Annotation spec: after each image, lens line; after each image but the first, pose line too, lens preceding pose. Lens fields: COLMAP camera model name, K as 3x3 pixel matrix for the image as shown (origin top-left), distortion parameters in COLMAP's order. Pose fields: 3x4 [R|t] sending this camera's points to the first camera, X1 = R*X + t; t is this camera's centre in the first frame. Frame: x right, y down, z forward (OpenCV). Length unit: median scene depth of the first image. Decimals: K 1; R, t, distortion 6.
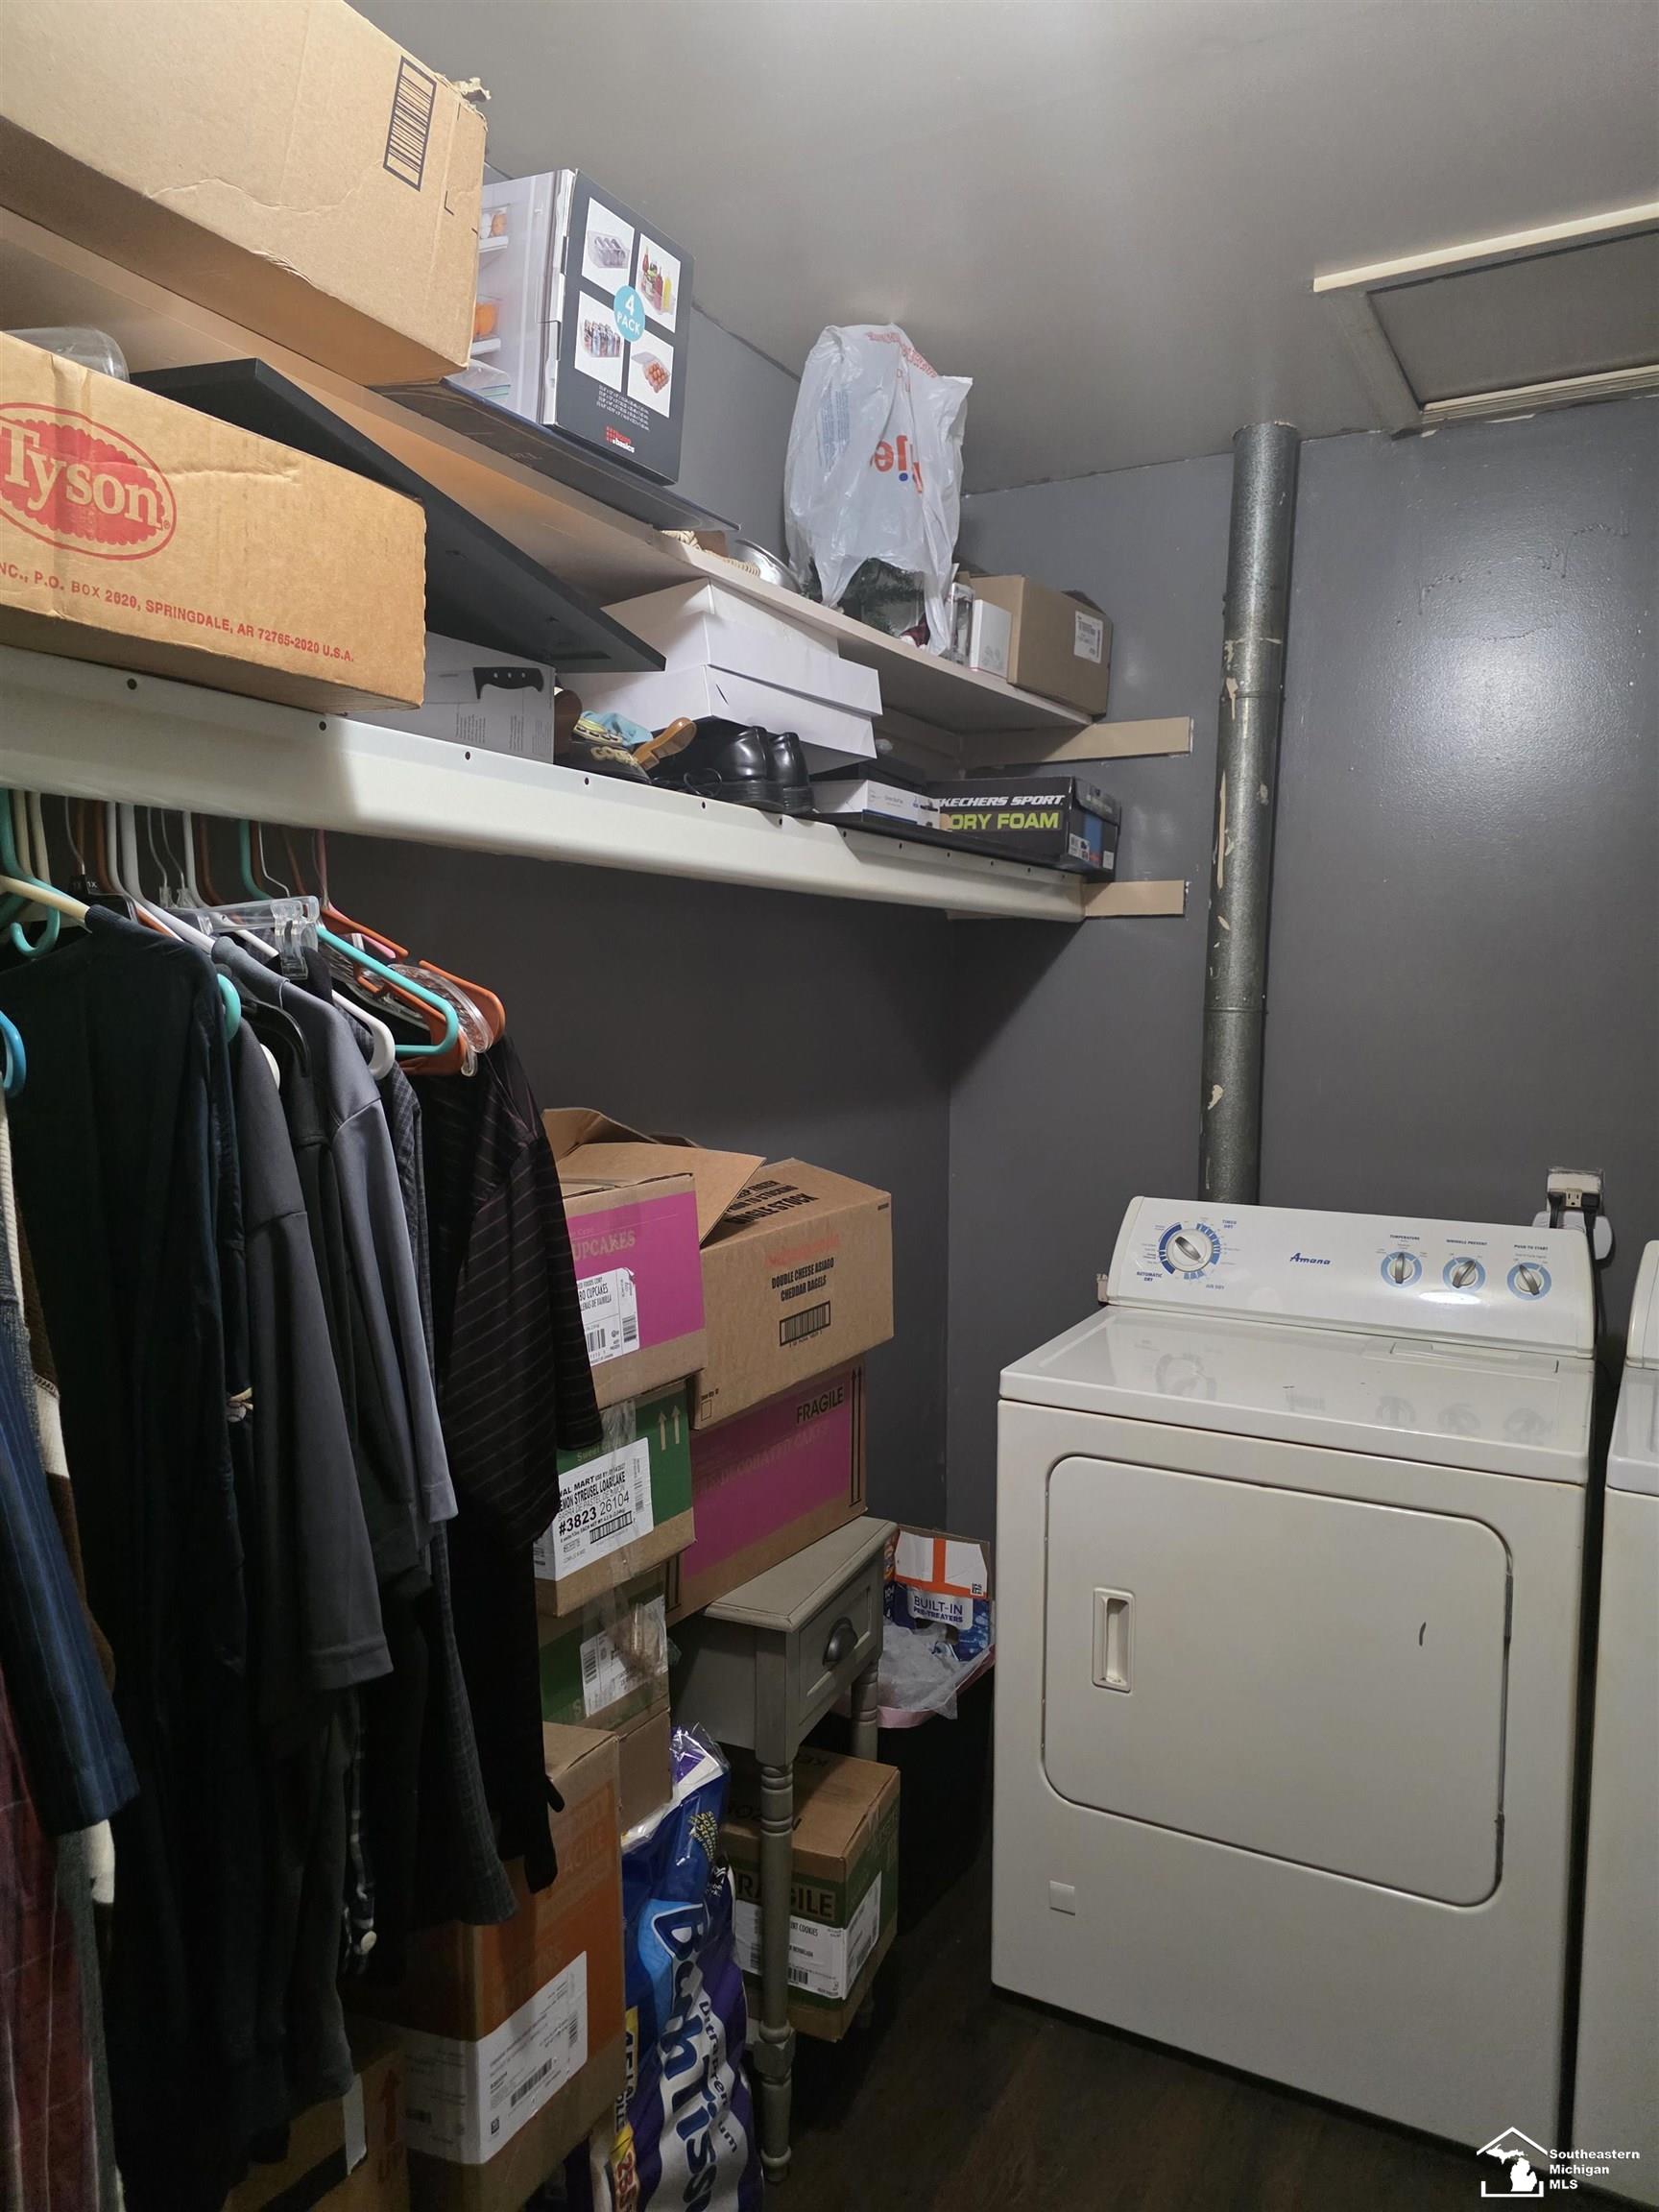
lens RADIAL K [[1504.2, 0, 826.5], [0, 1504.2, 1094.8], [0, 0, 1]] dist [0.062064, -0.057345]
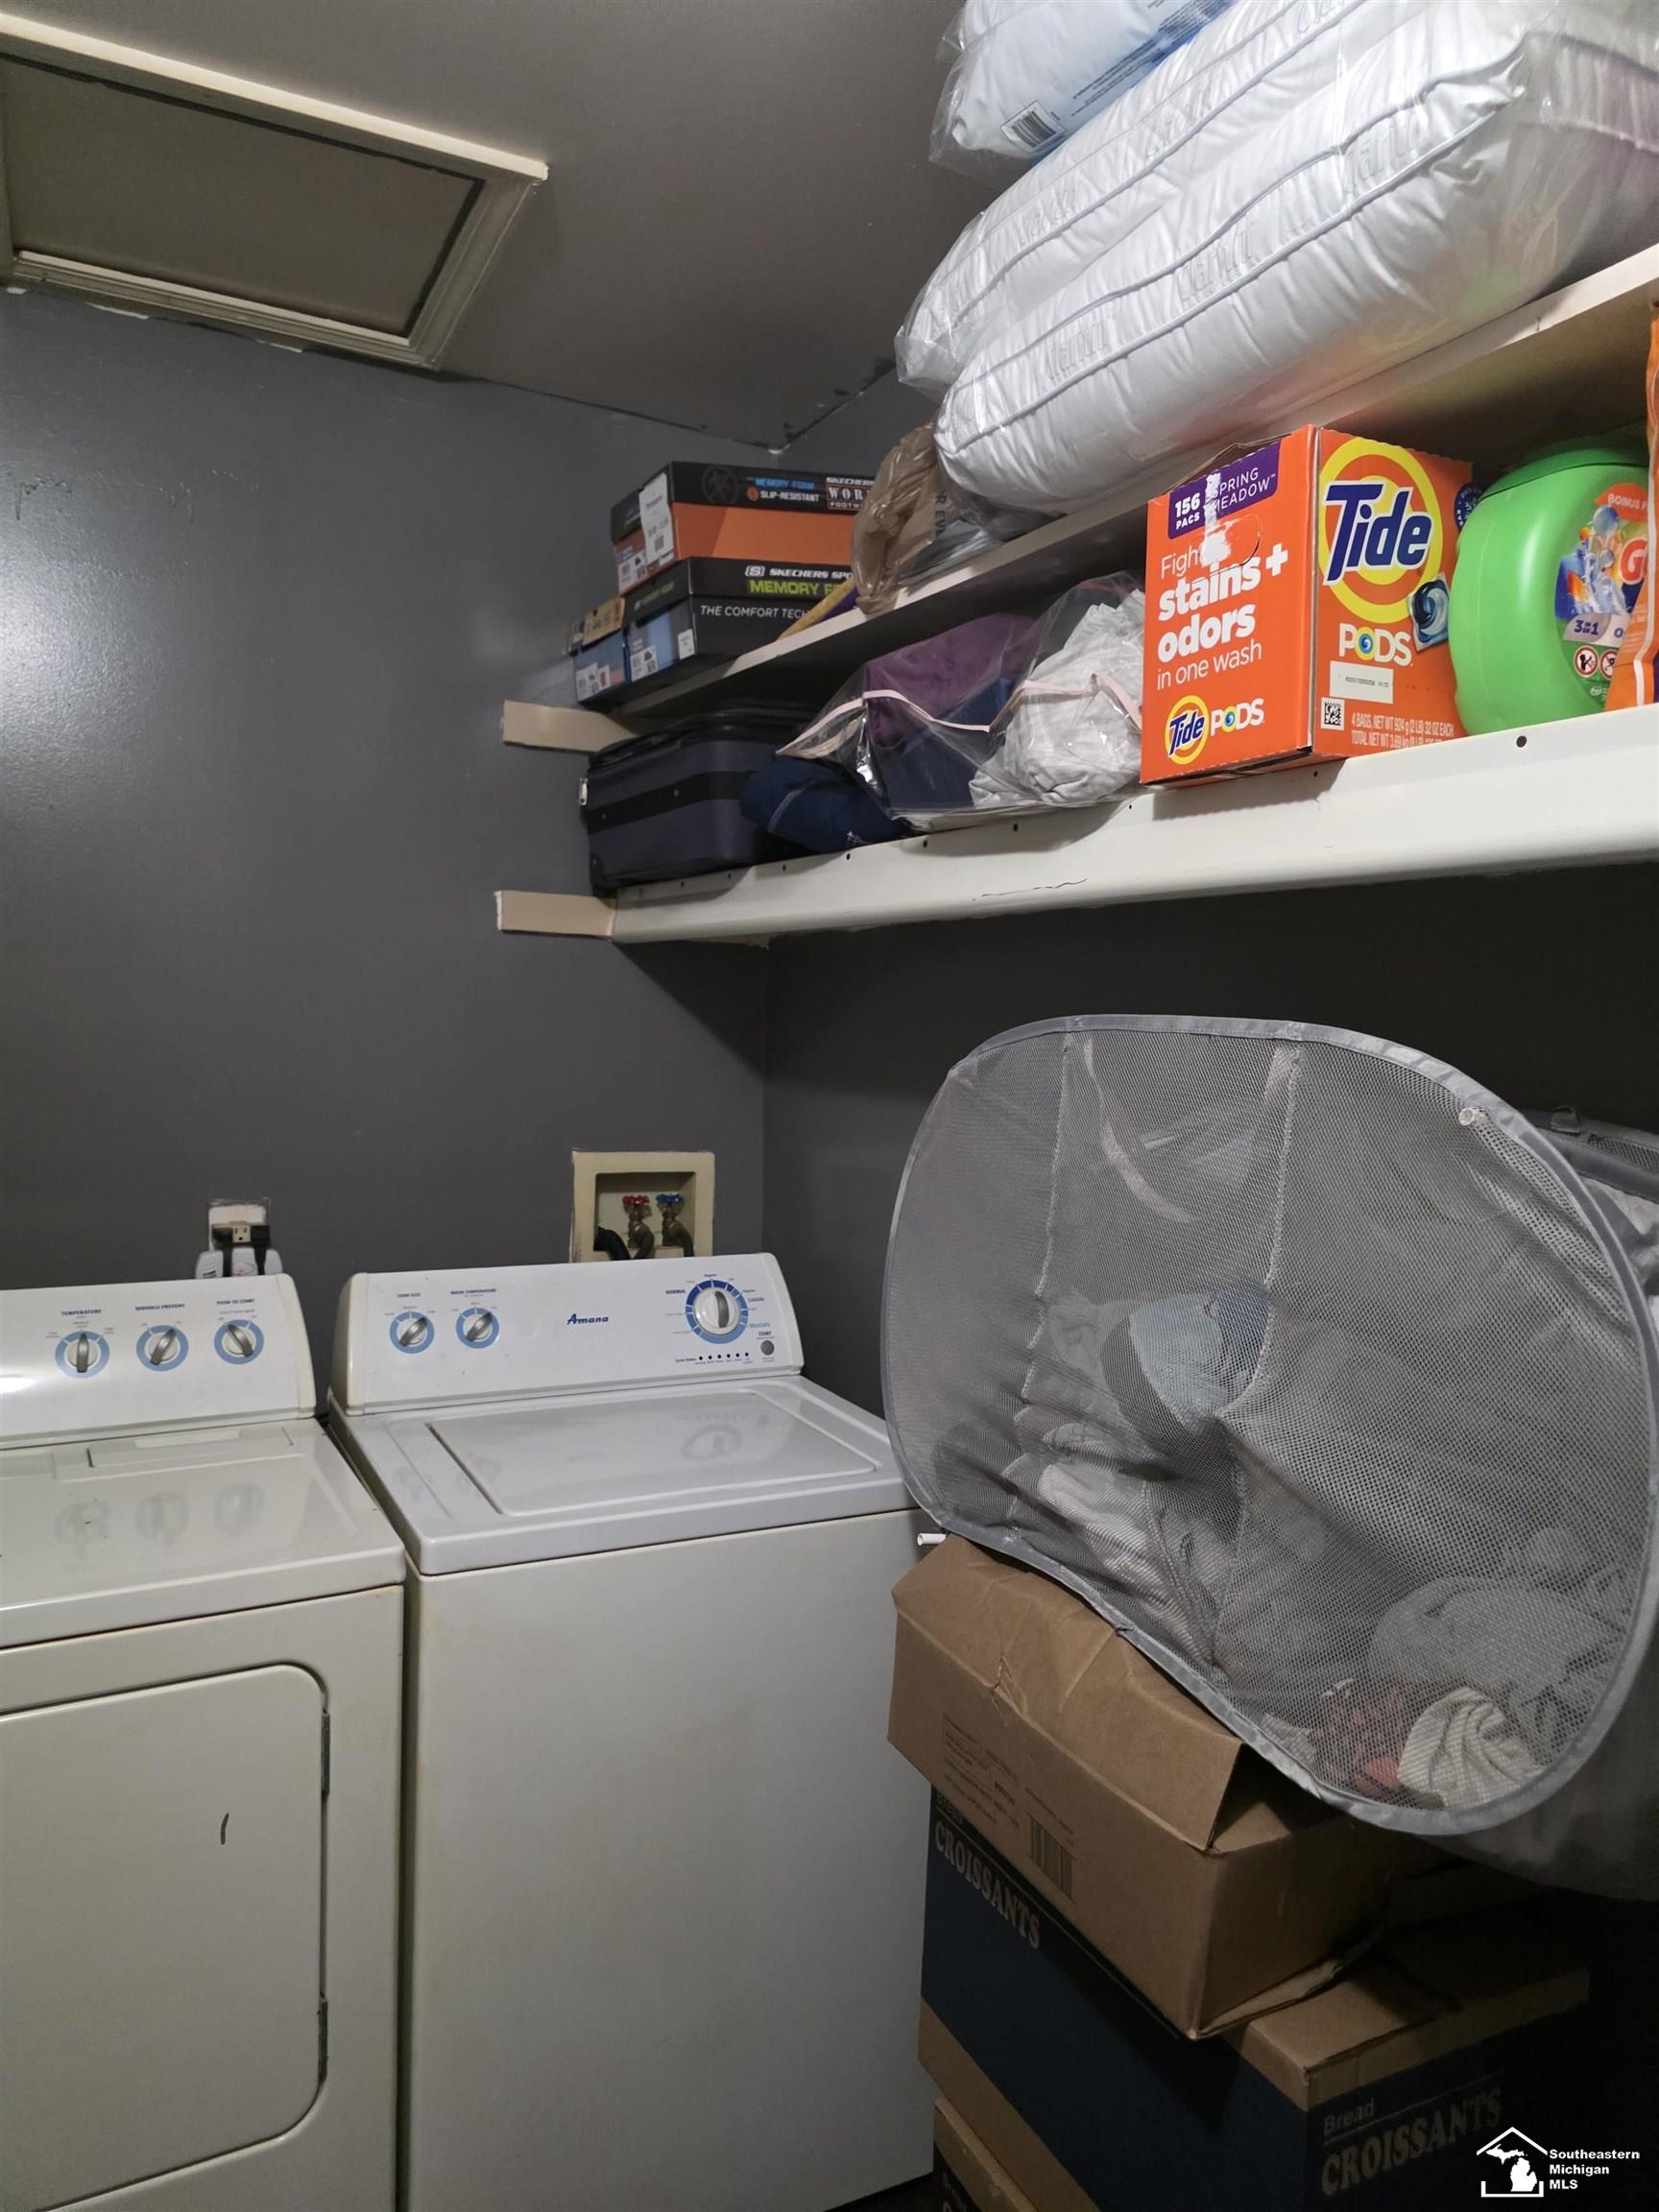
lens RADIAL K [[1504.2, 0, 833.4], [0, 1504.2, 1116.0], [0, 0, 1]] dist [0.062064, -0.057345]
pose [[0.561850, -0.054495, 0.825442, -0.048657], [0.034143, 0.998505, 0.042680, -0.028698], [-0.826534, 0.004203, 0.562870, 0.226199]]
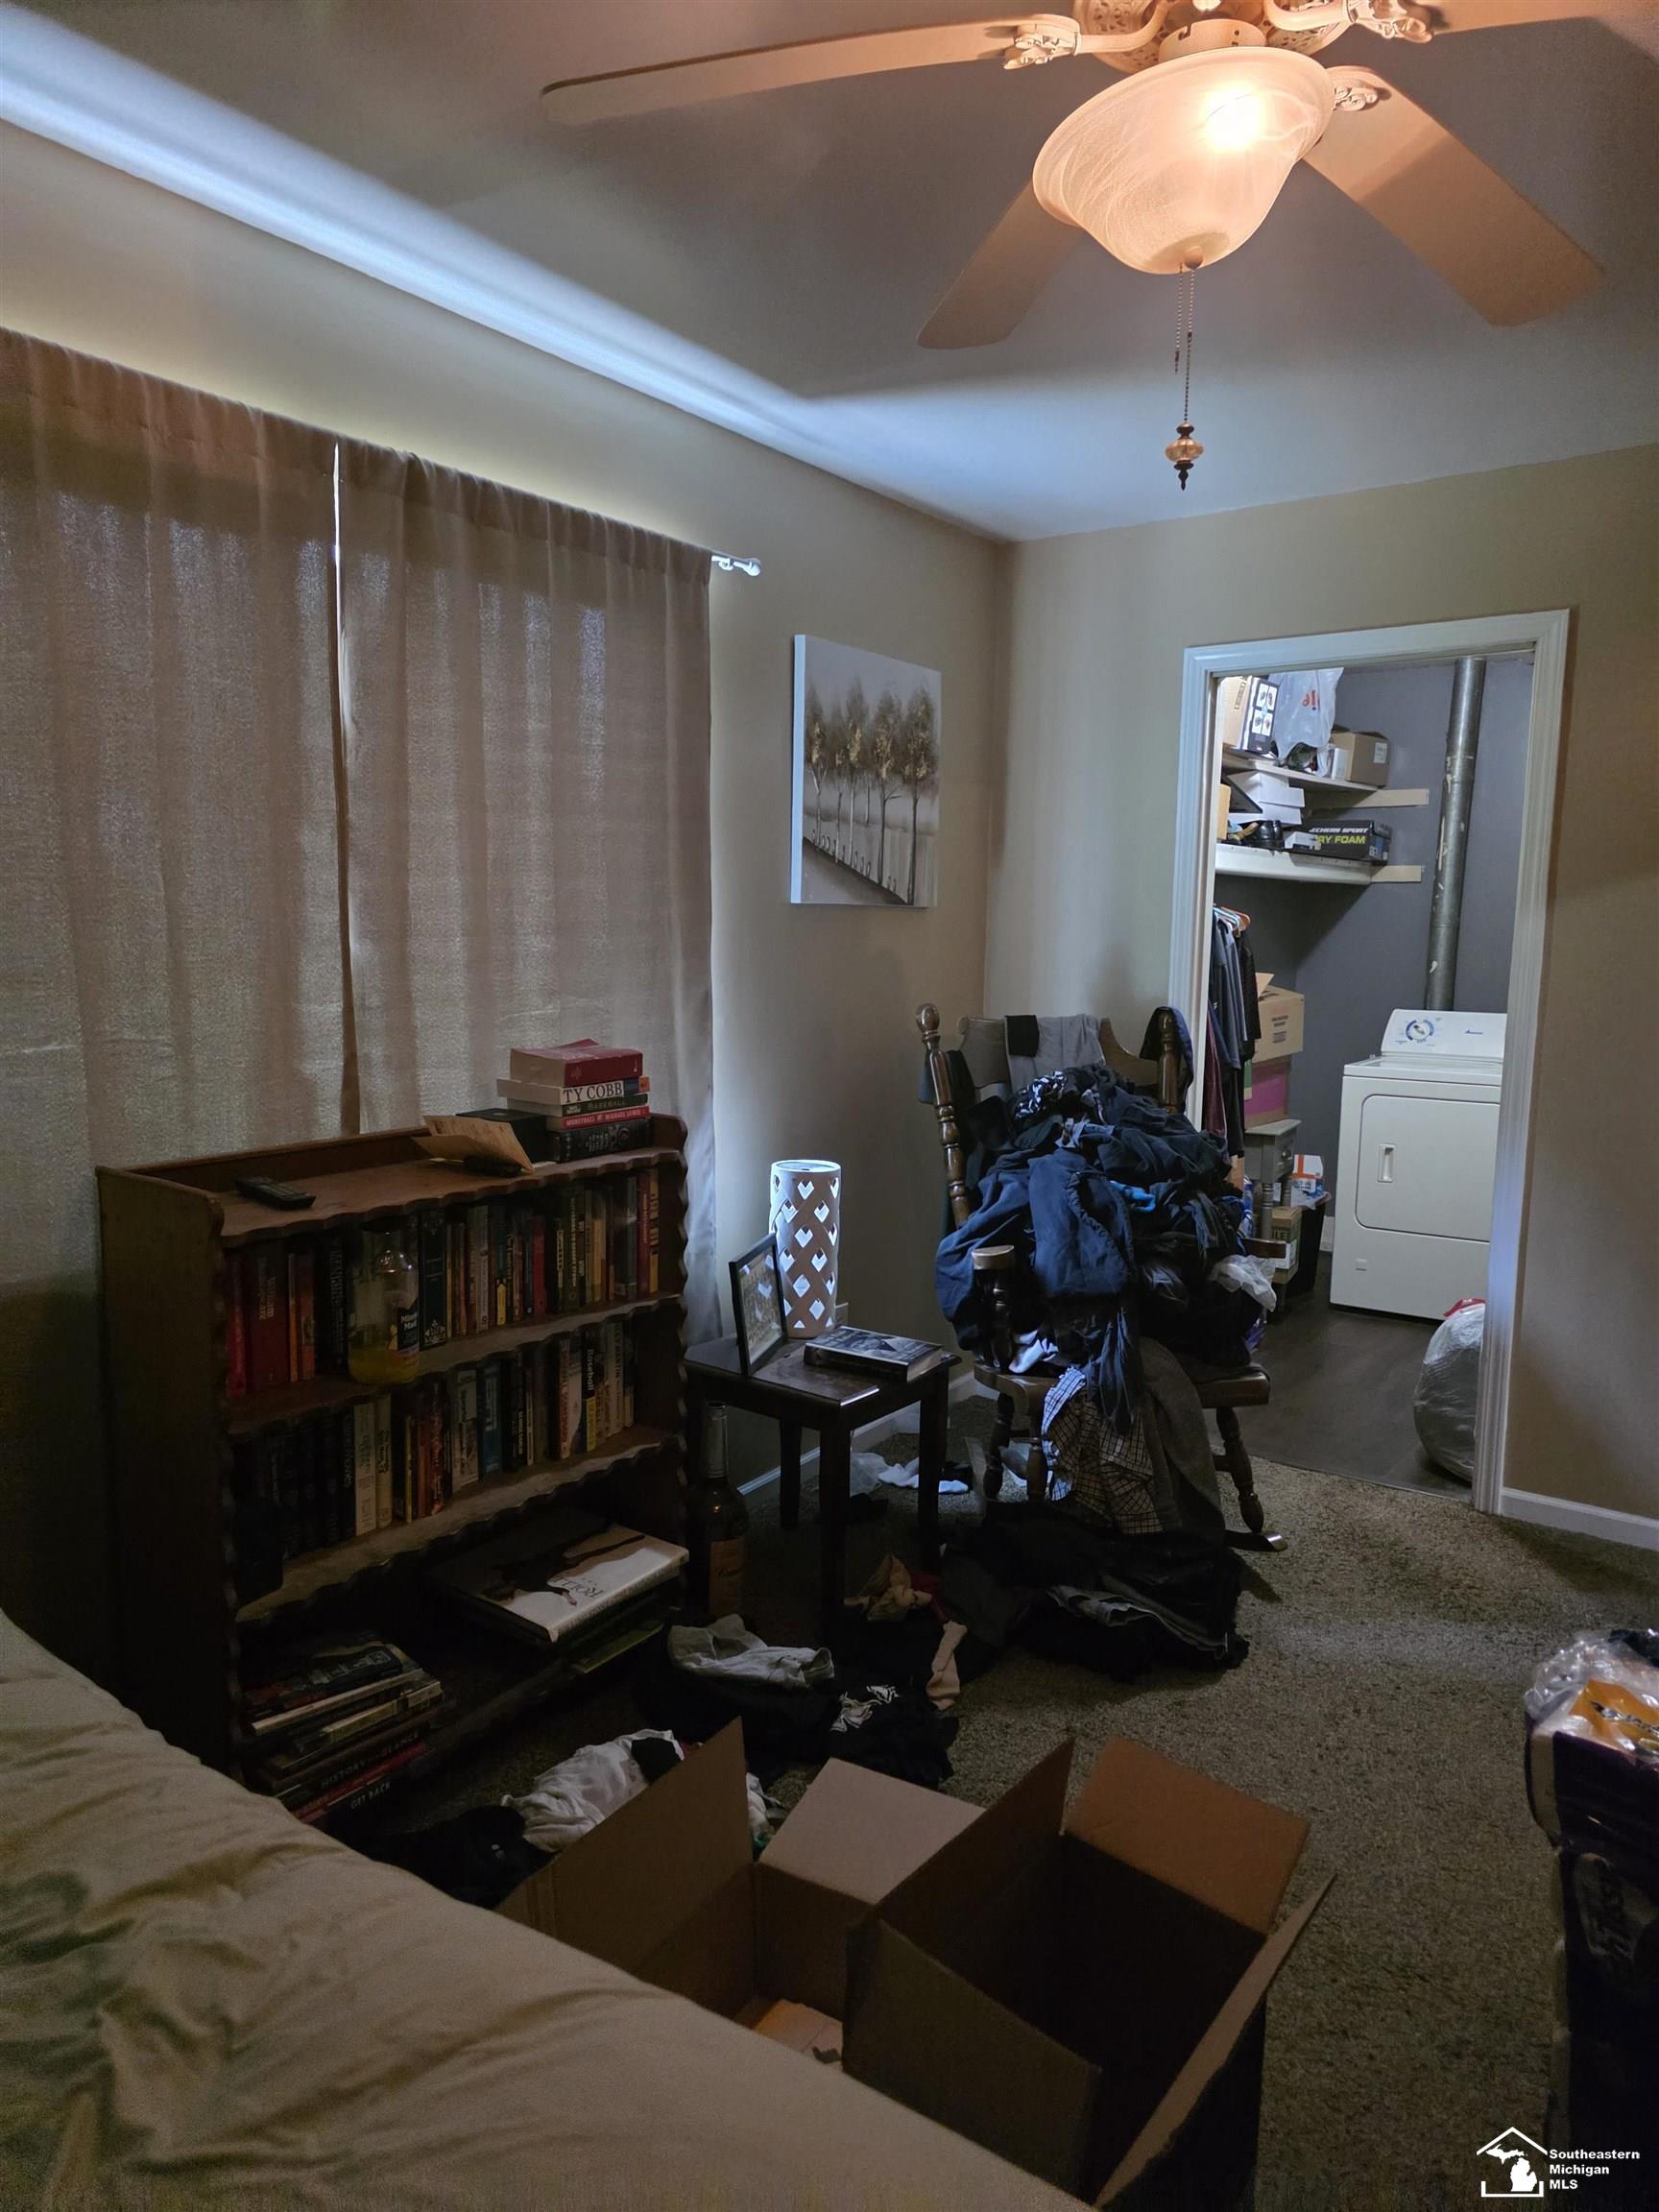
lens RADIAL K [[1504.2, 0, 820.9], [0, 1504.2, 1123.0], [0, 0, 1]] dist [0.062064, -0.057345]
pose [[0.993260, 0.021118, -0.113964, -0.396772], [-0.013856, 0.997845, 0.064142, 0.106434], [0.115073, -0.062131, 0.991412, -1.396607]]
